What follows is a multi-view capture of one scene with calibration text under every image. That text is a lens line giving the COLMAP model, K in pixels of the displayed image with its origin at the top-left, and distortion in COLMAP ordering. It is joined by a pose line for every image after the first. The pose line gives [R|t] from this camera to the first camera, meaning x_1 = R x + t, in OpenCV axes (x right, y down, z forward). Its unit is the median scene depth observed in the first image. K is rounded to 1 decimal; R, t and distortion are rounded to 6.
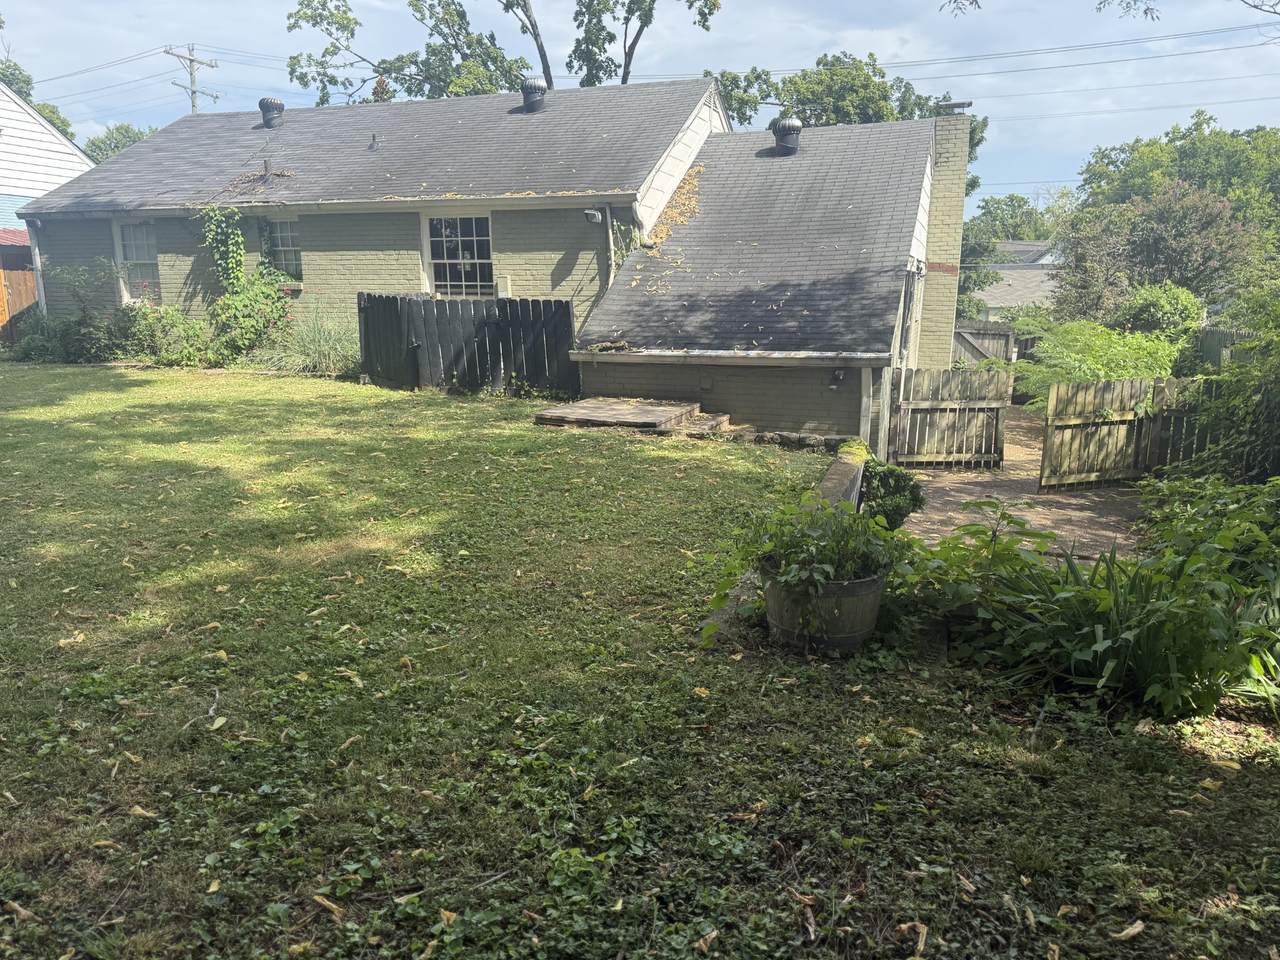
lens RADIAL K [[890.4, 0, 635.4], [0, 890.4, 491.6], [0, 0, 1]] dist [0.042150, -0.022191]
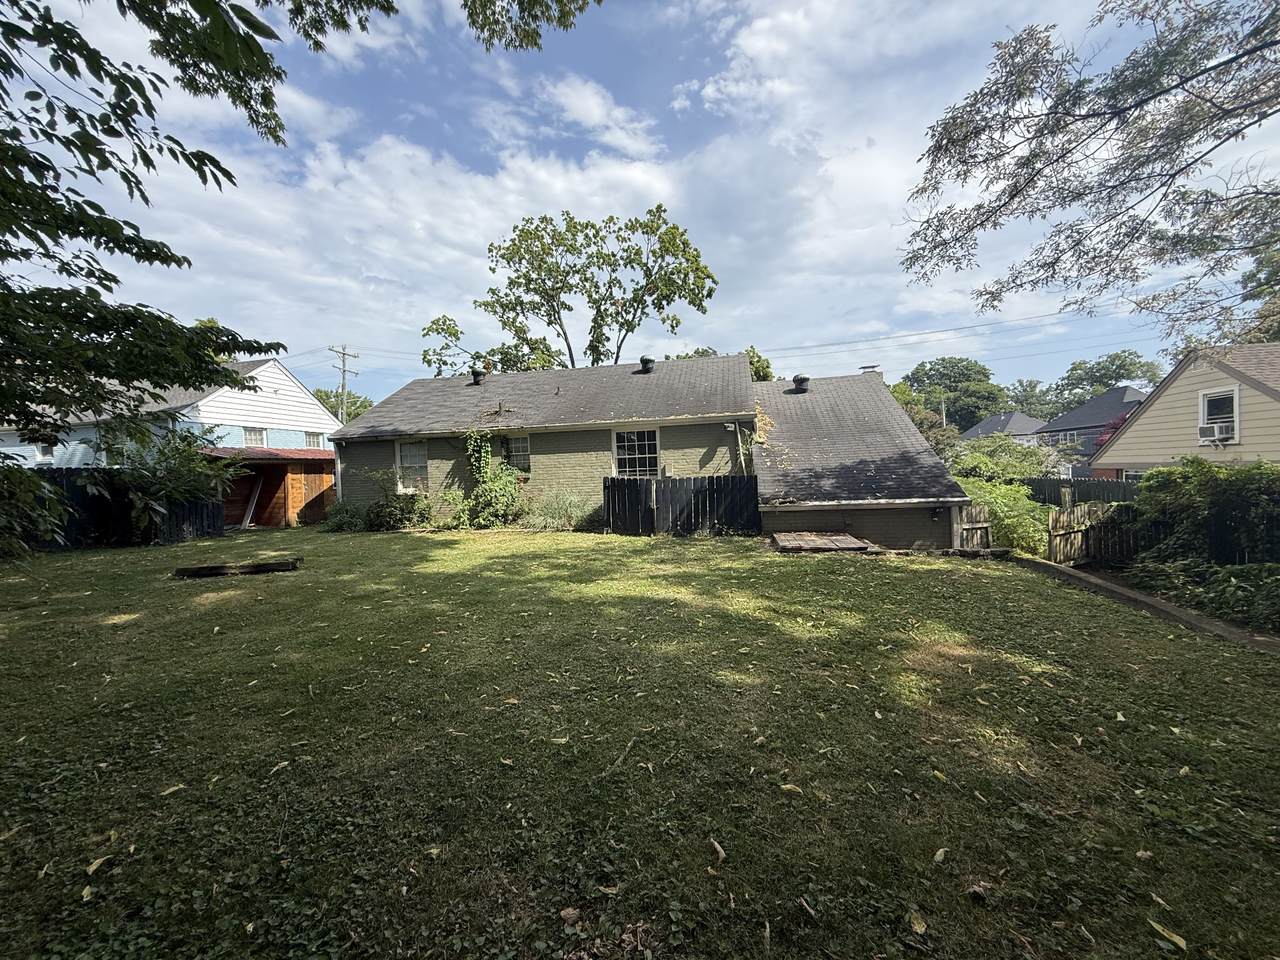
lens RADIAL K [[508.8, 0, 647.1], [0, 508.8, 483.9], [0, 0, 1]] dist [0.014847, -0.000665]
pose [[0.988682, -0.043944, 0.143448, -0.313223], [0.071225, 0.979005, -0.190989, -0.026743], [-0.132044, 0.199045, 0.971054, 0.095603]]
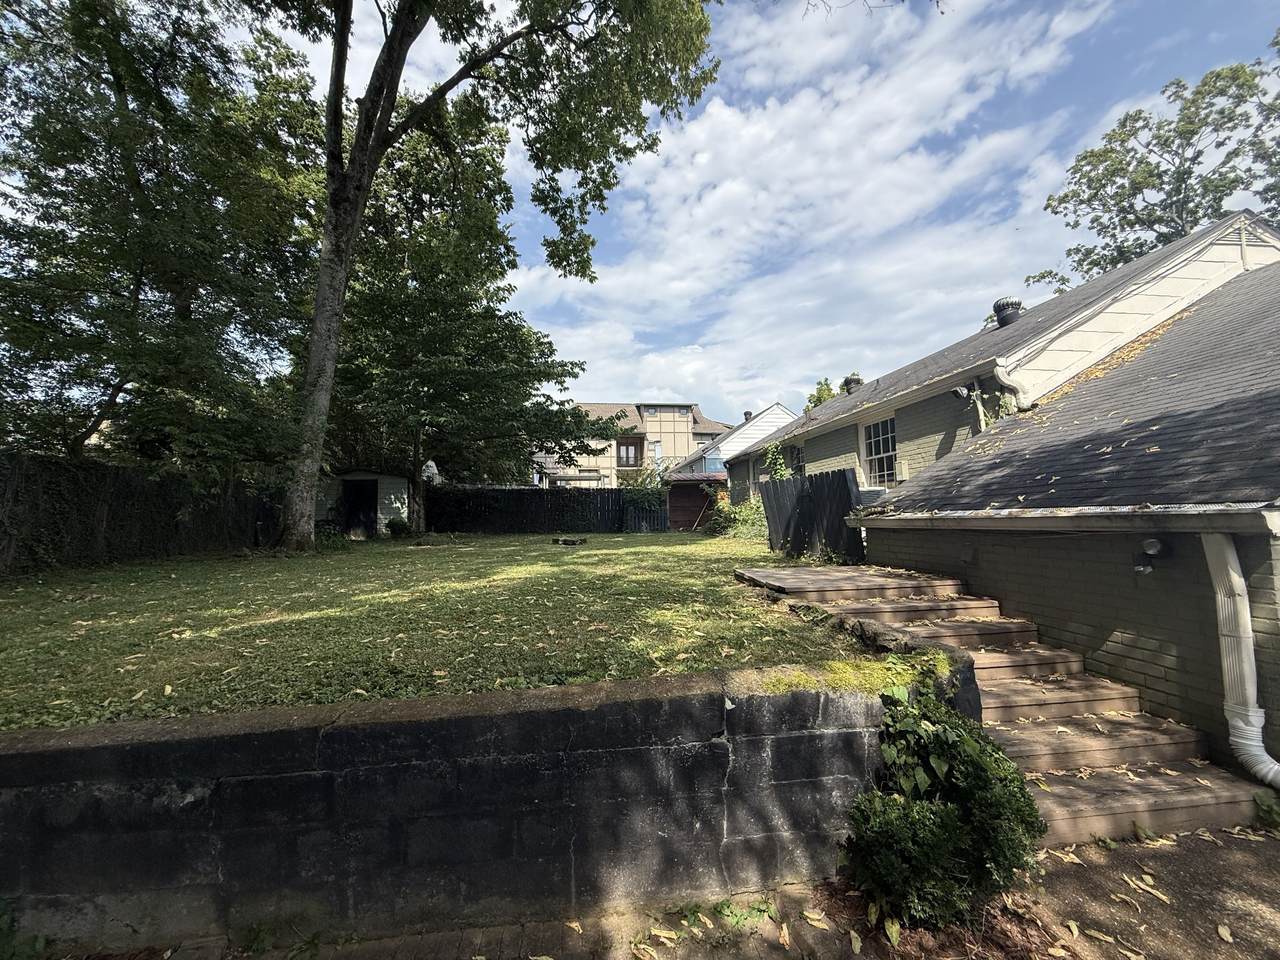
lens RADIAL K [[508.8, 0, 639.8], [0, 508.8, 469.7], [0, 0, 1]] dist [0.014847, -0.000665]
pose [[0.462269, -0.093327, -0.881815, 0.255994], [-0.181920, 0.963312, -0.197319, -0.041689], [0.867878, 0.251634, 0.428331, 0.418036]]
